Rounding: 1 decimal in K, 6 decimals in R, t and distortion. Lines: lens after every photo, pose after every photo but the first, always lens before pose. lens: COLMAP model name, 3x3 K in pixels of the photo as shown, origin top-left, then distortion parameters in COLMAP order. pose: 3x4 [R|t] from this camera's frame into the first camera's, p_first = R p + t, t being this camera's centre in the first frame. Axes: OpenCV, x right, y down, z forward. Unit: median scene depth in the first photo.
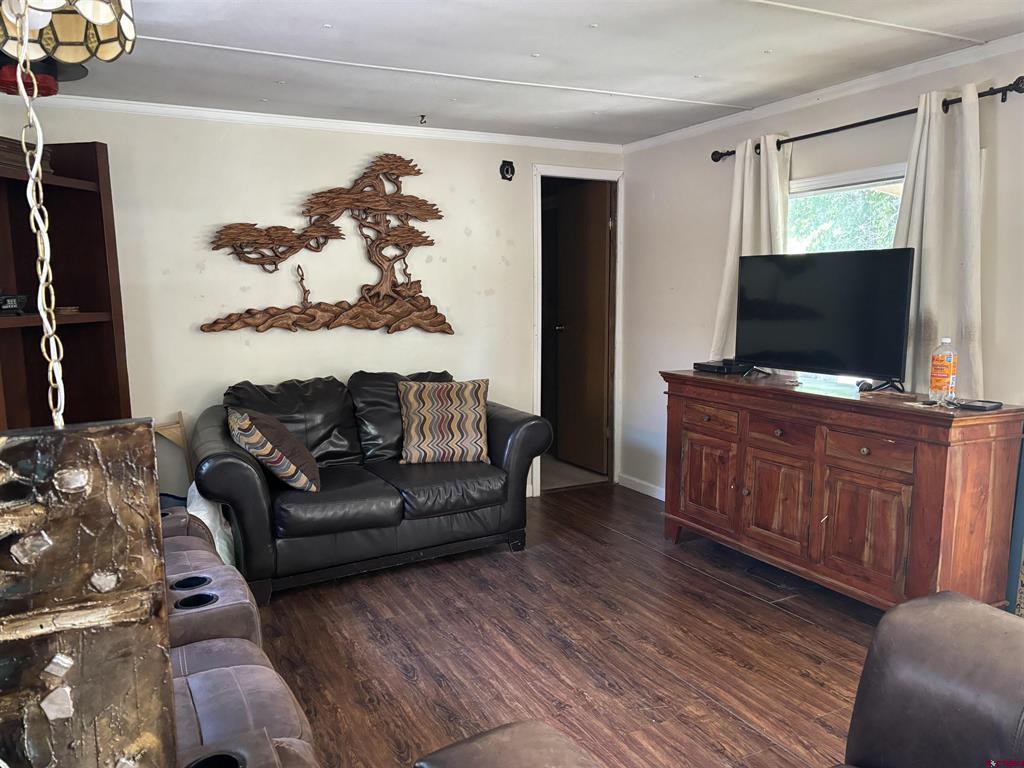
lens RADIAL K [[767.5, 0, 517.3], [0, 767.5, 399.3], [0, 0, 1]] dist [0.083262, -0.107419]
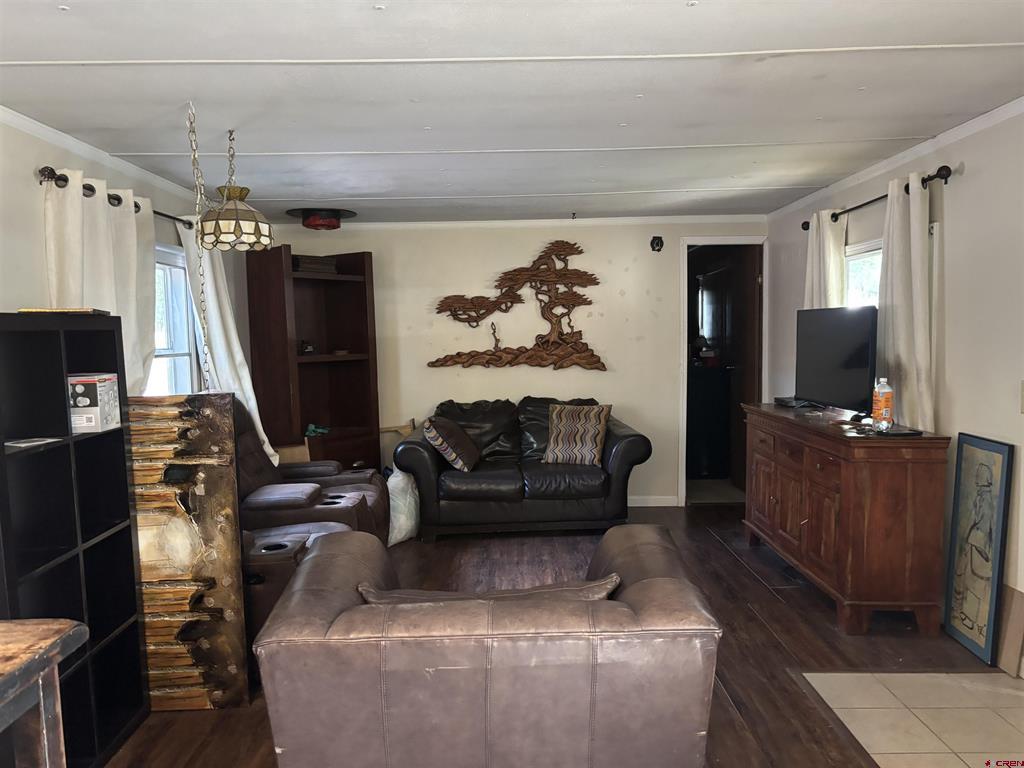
lens RADIAL K [[759.6, 0, 514.2], [0, 759.6, 397.8], [0, 0, 1]] dist [0.088189, -0.118450]
pose [[0.889569, 0.030940, -0.455752, 0.408983], [-0.055222, 0.997670, -0.040058, 0.023420], [0.453451, 0.060802, 0.889205, -0.242022]]
